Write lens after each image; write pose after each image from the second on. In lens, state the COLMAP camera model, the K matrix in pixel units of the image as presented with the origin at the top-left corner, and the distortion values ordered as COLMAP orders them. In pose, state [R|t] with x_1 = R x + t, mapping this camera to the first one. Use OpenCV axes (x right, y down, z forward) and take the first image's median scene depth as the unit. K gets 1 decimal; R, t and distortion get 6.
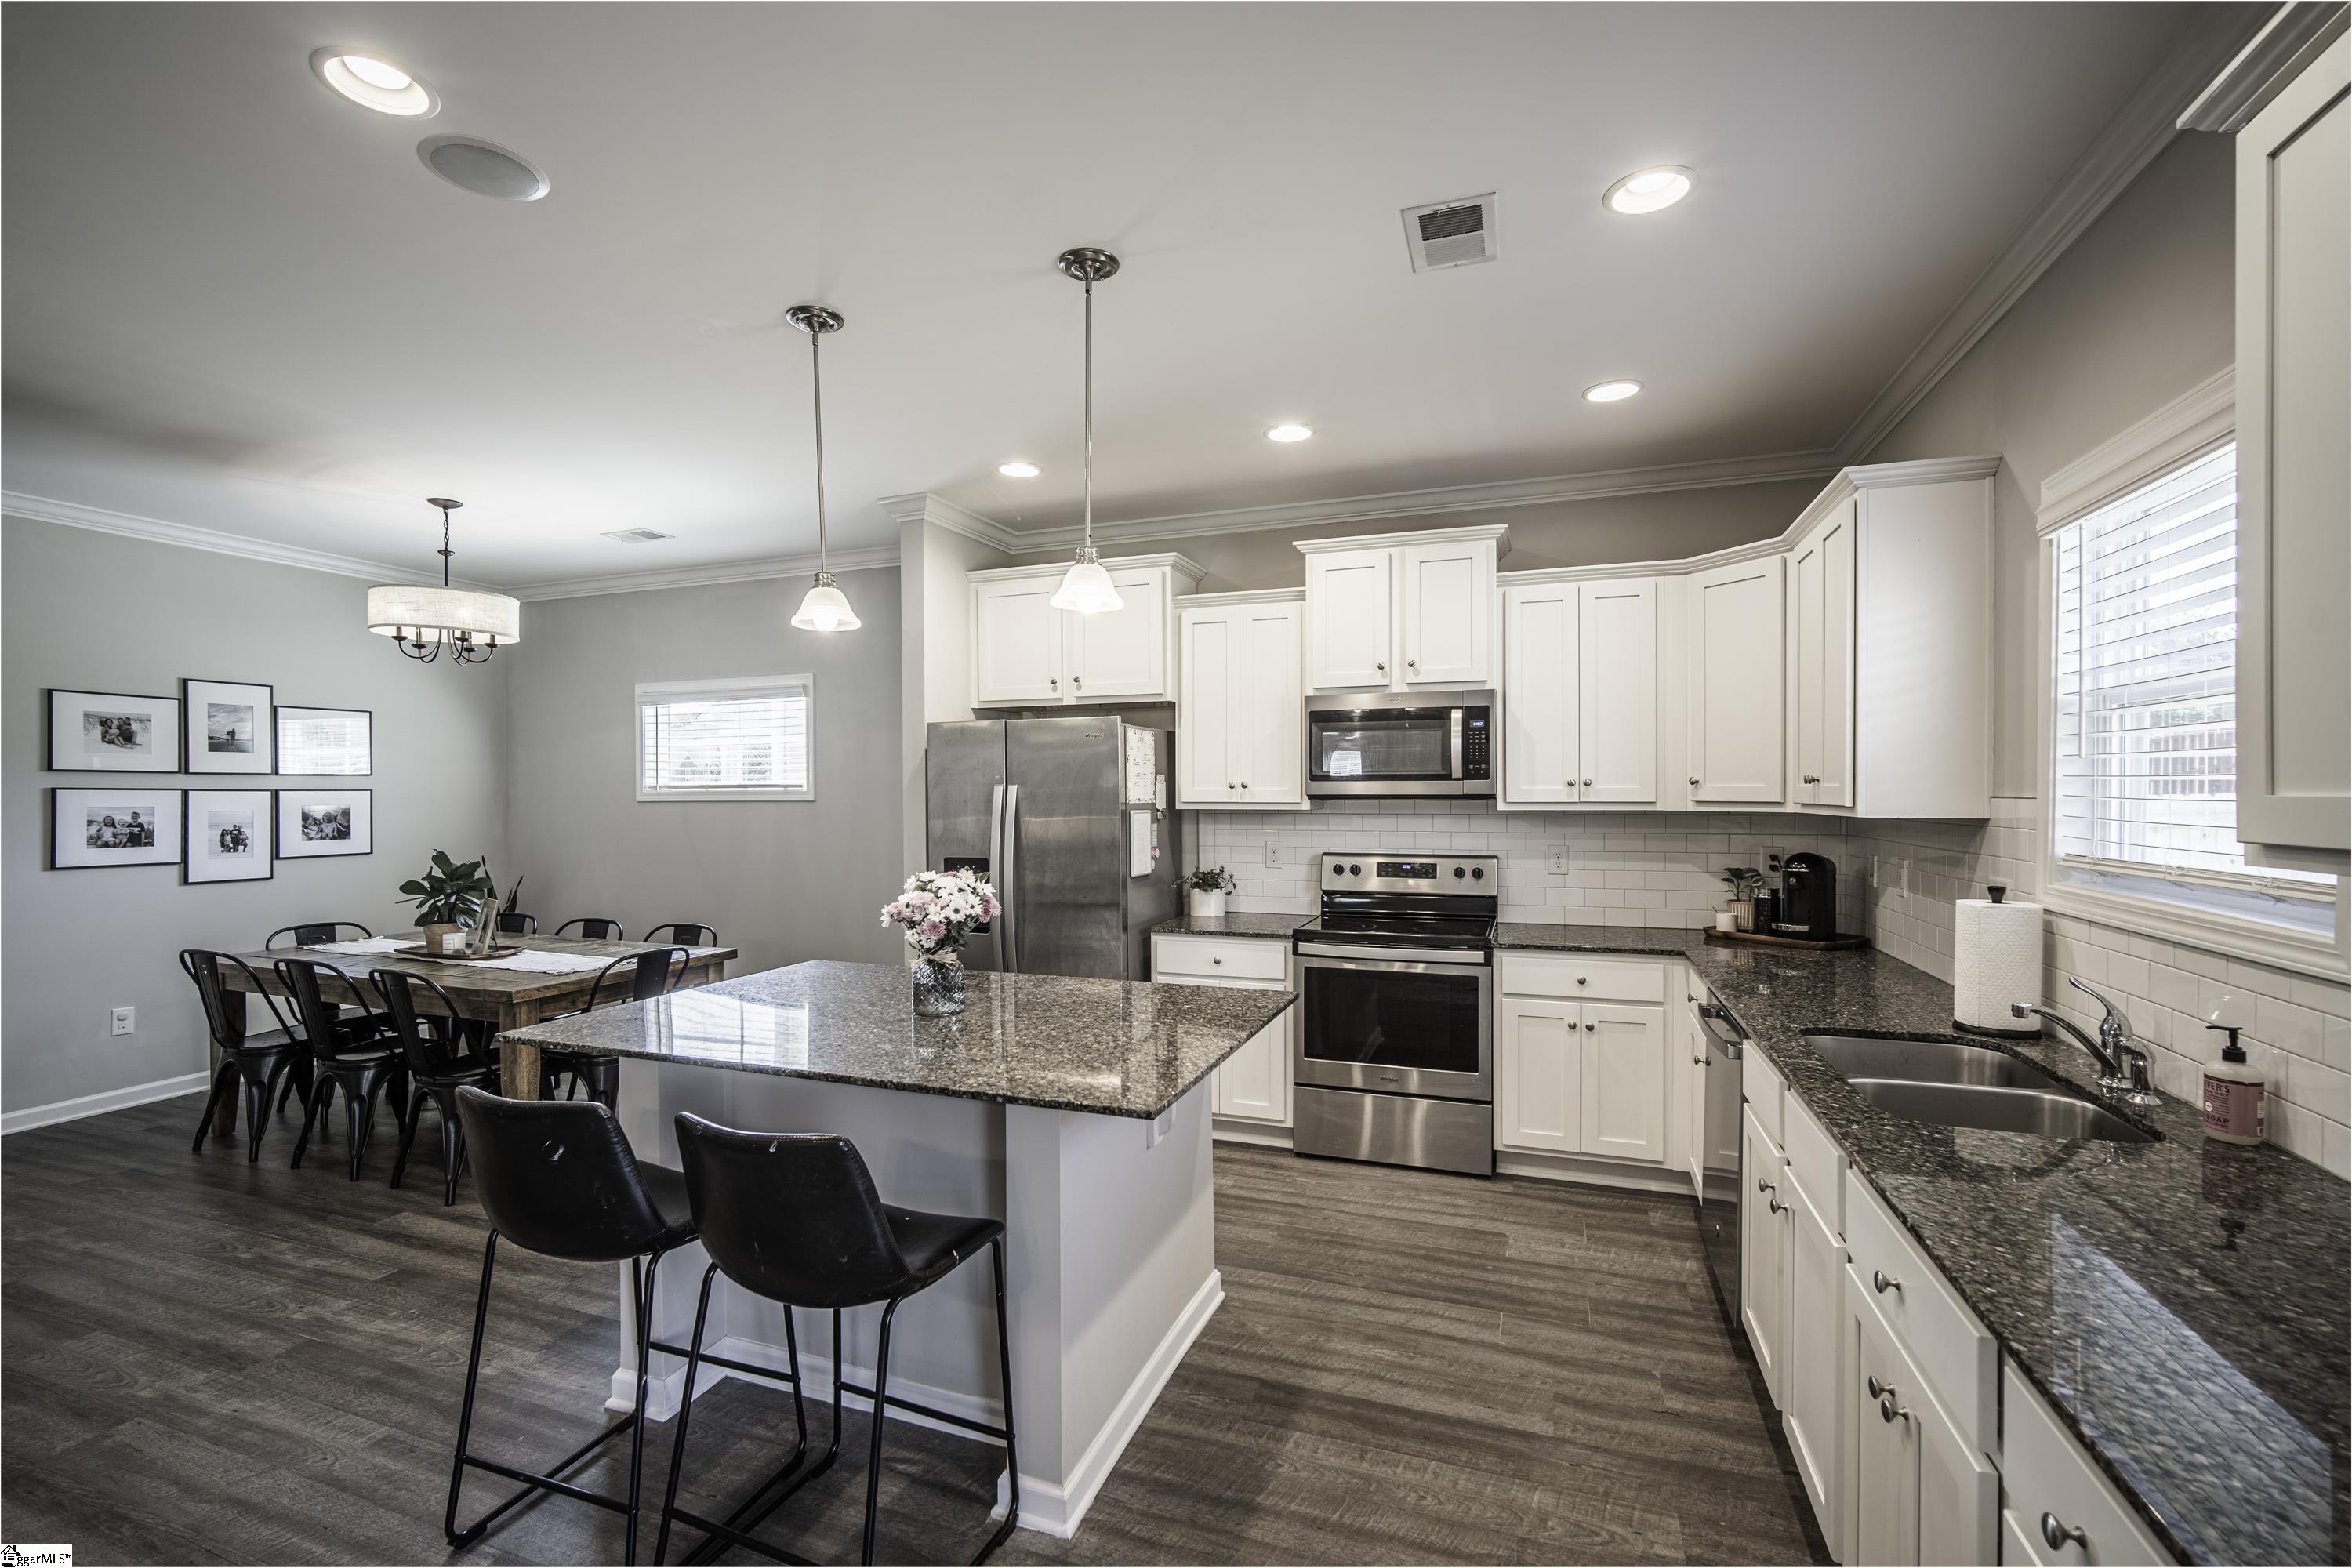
lens RADIAL K [[1025.1, 0, 1162.2], [0, 1025.1, 794.5], [0, 0, 1]] dist [-0.010612, 0.002609]
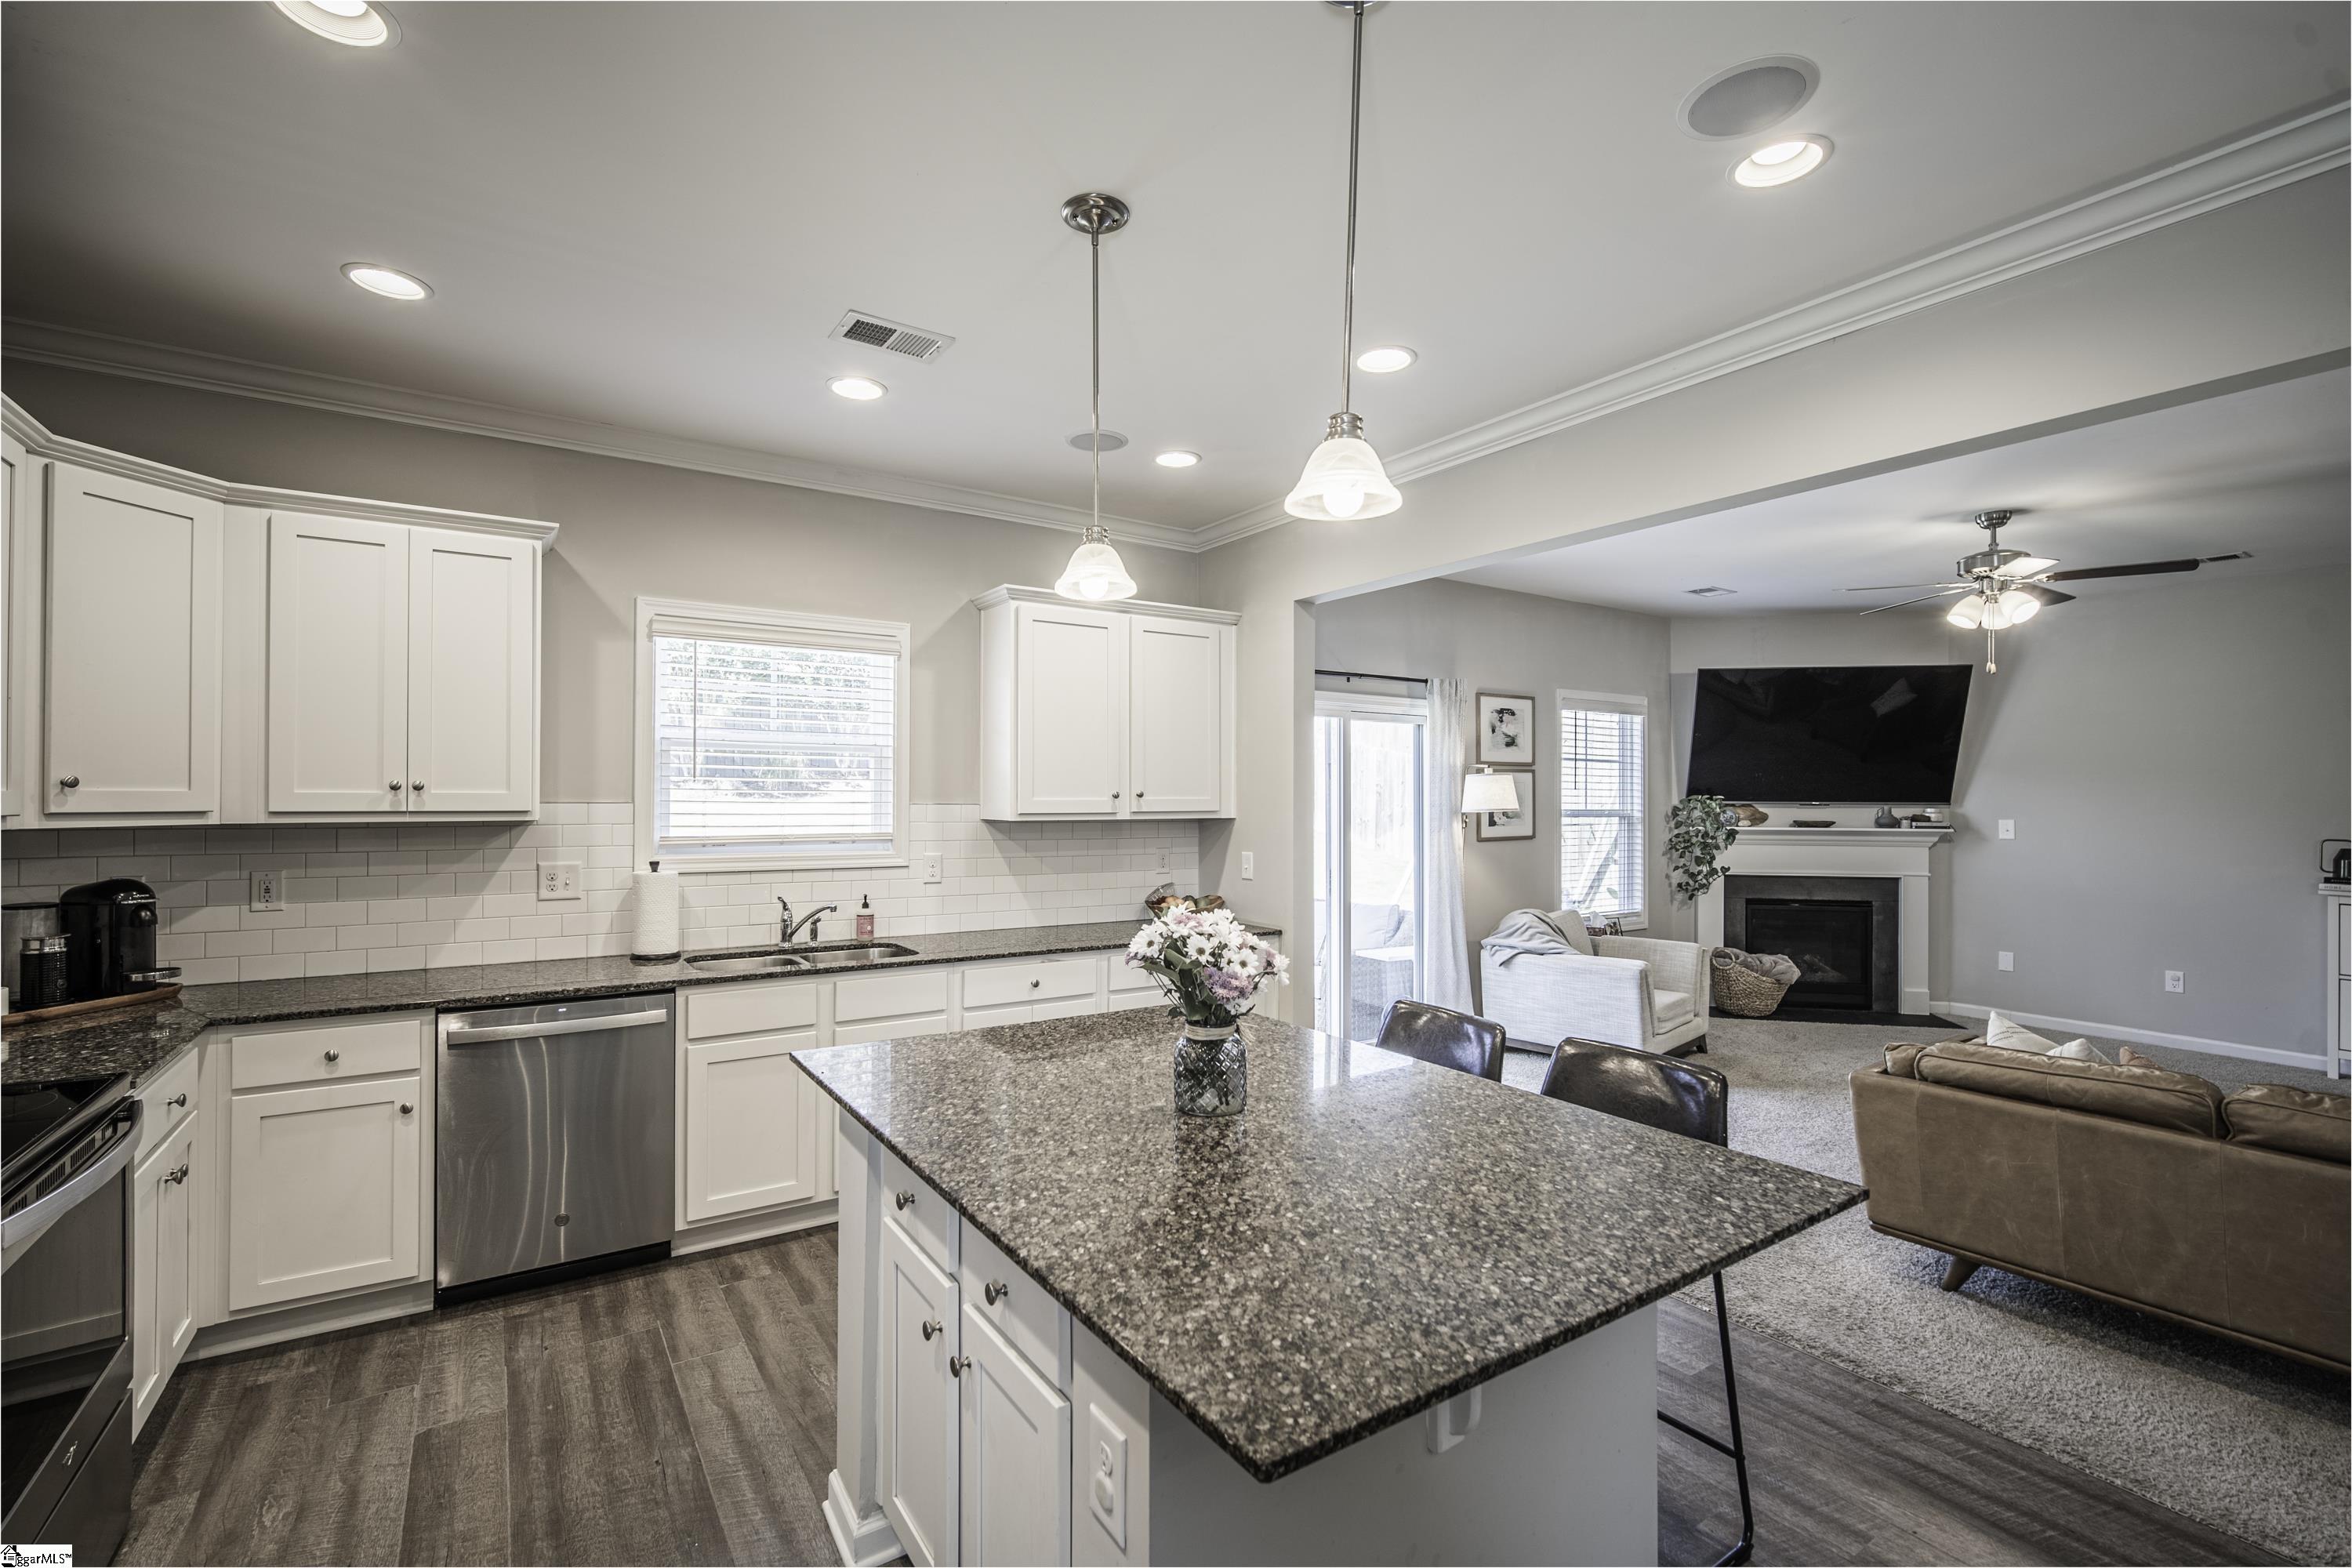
lens RADIAL K [[1025.1, 0, 1163.7], [0, 1025.1, 794.0], [0, 0, 1]] dist [-0.010612, 0.002609]
pose [[-0.807989, 0.003958, 0.589184, -0.365584], [0.002907, 0.999992, -0.002732, -0.001289], [-0.589190, -0.000495, -0.807994, 0.955043]]
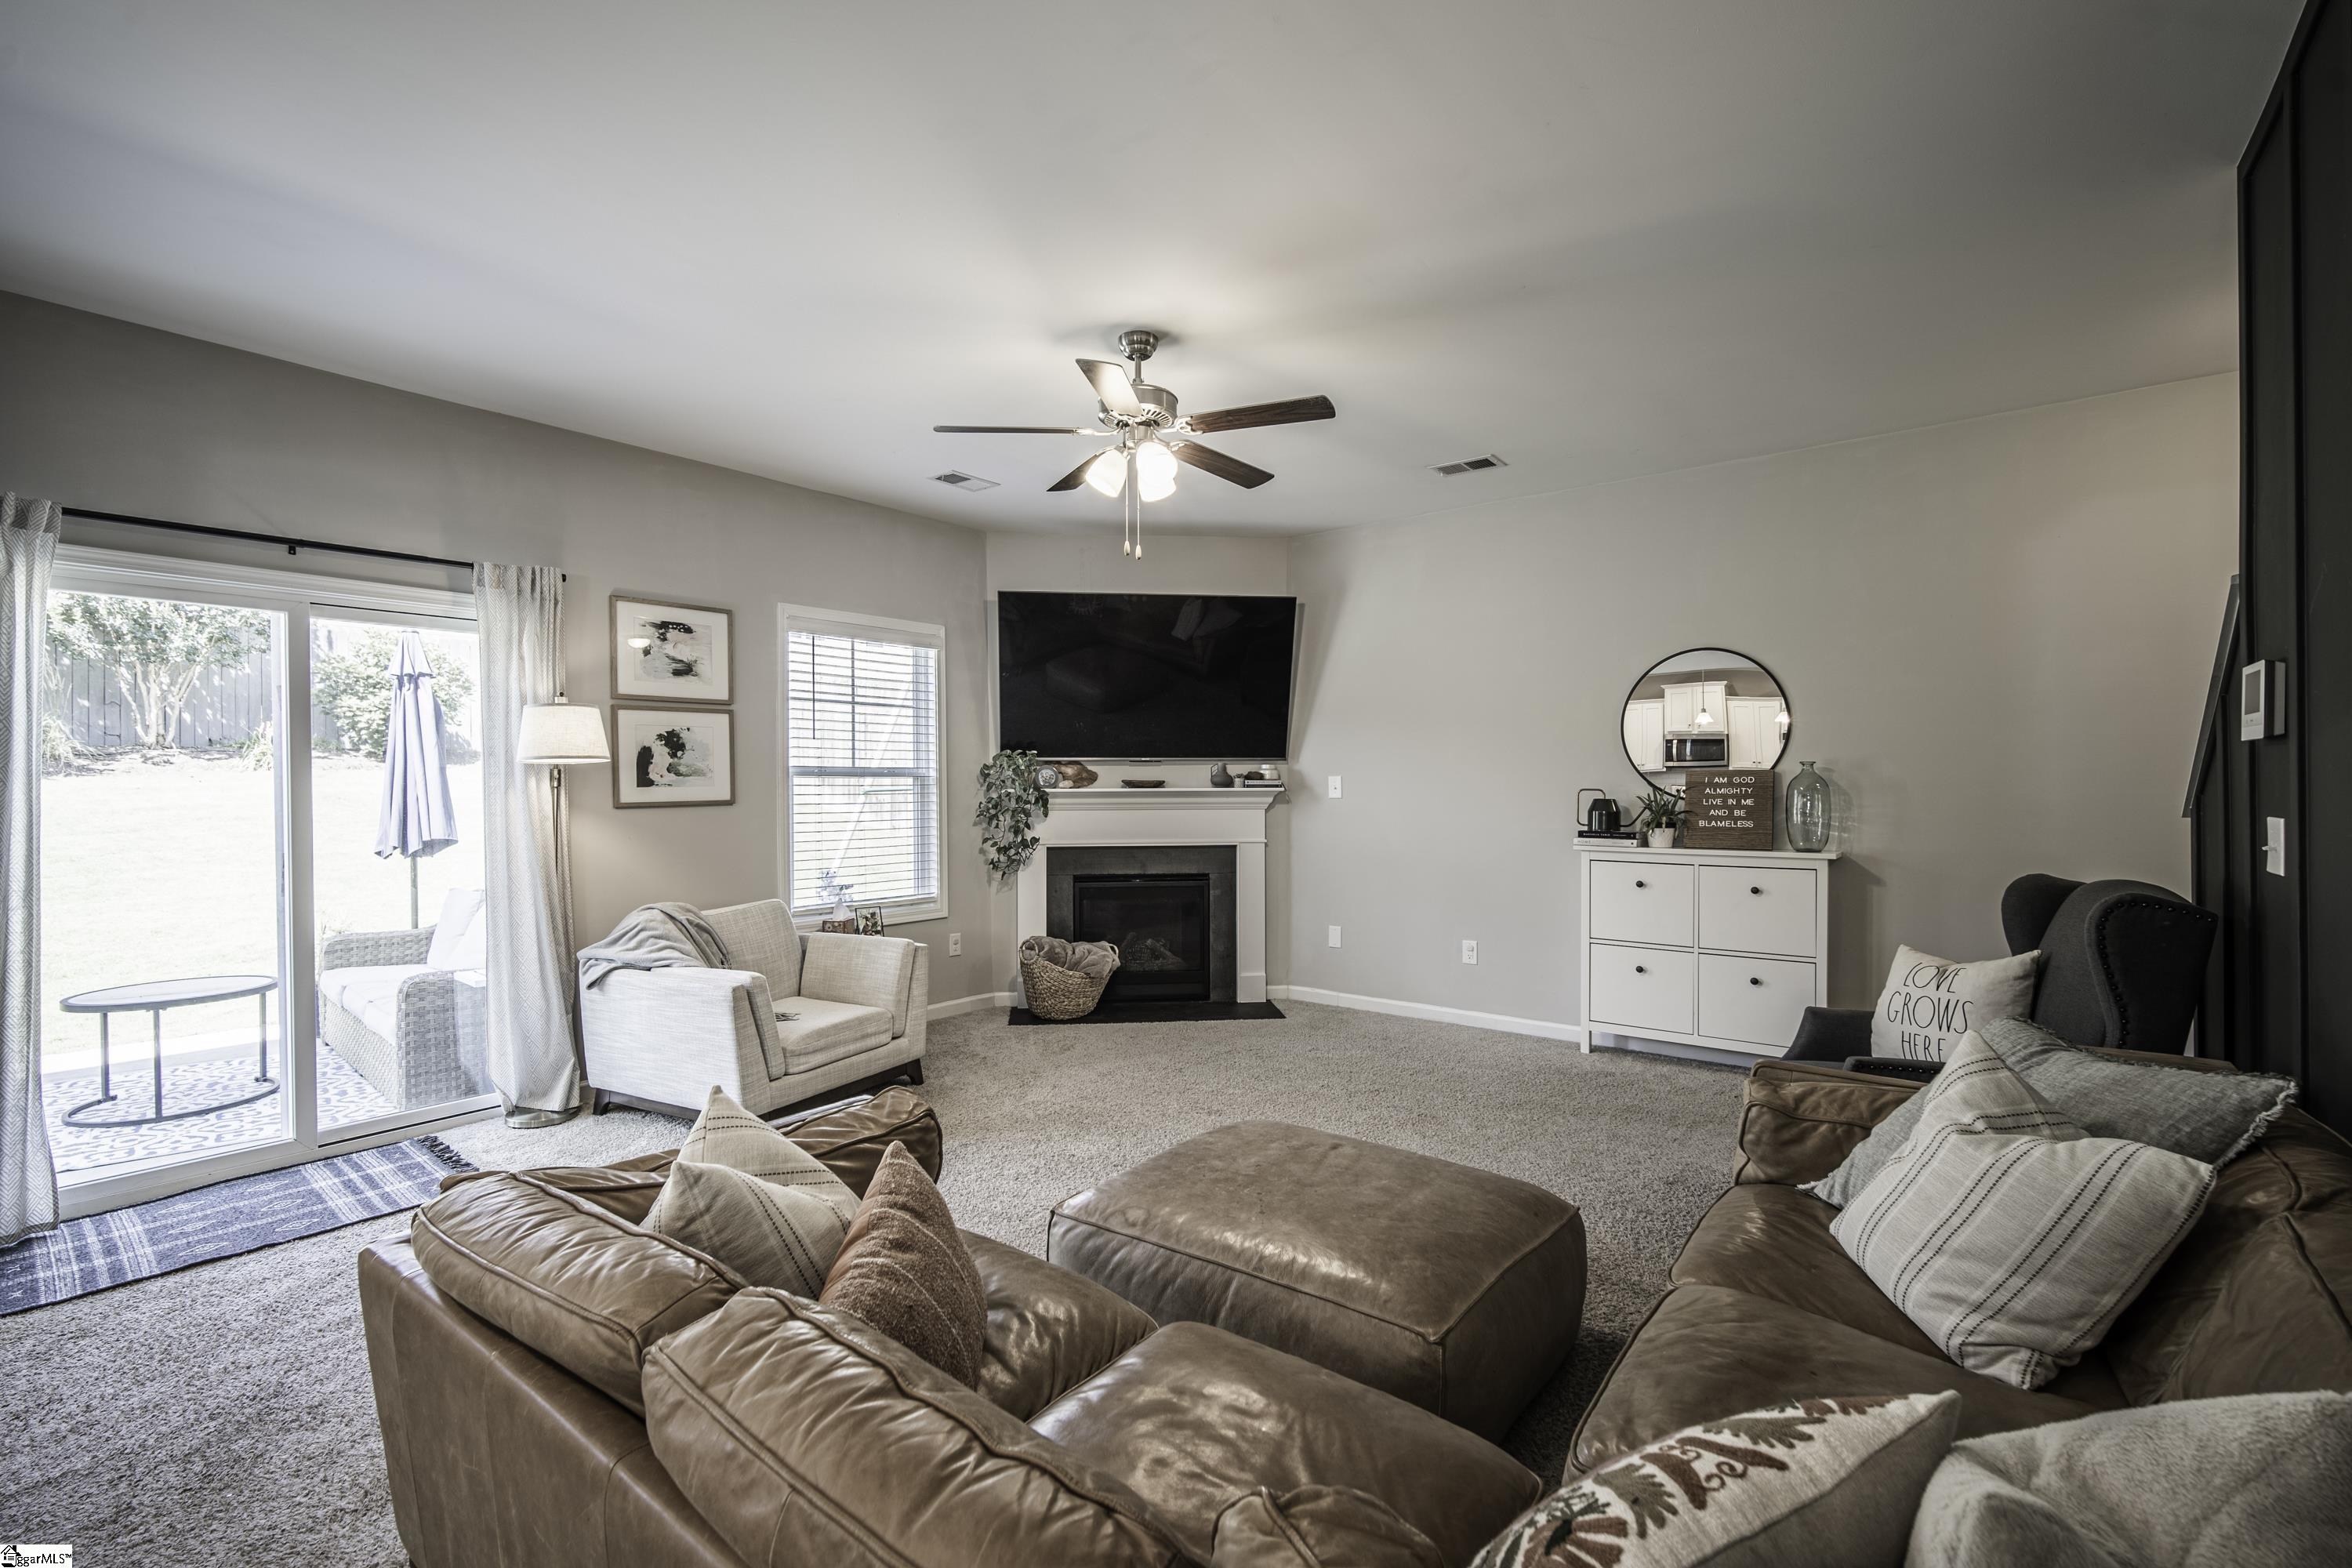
lens RADIAL K [[1025.1, 0, 1172.9], [0, 1025.1, 792.1], [0, 0, 1]] dist [-0.010612, 0.002609]
pose [[-0.951525, 0.006282, 0.307507, -0.689496], [0.010299, 0.999882, 0.011442, 0.039098], [-0.307398, 0.014054, -0.951477, 0.349736]]
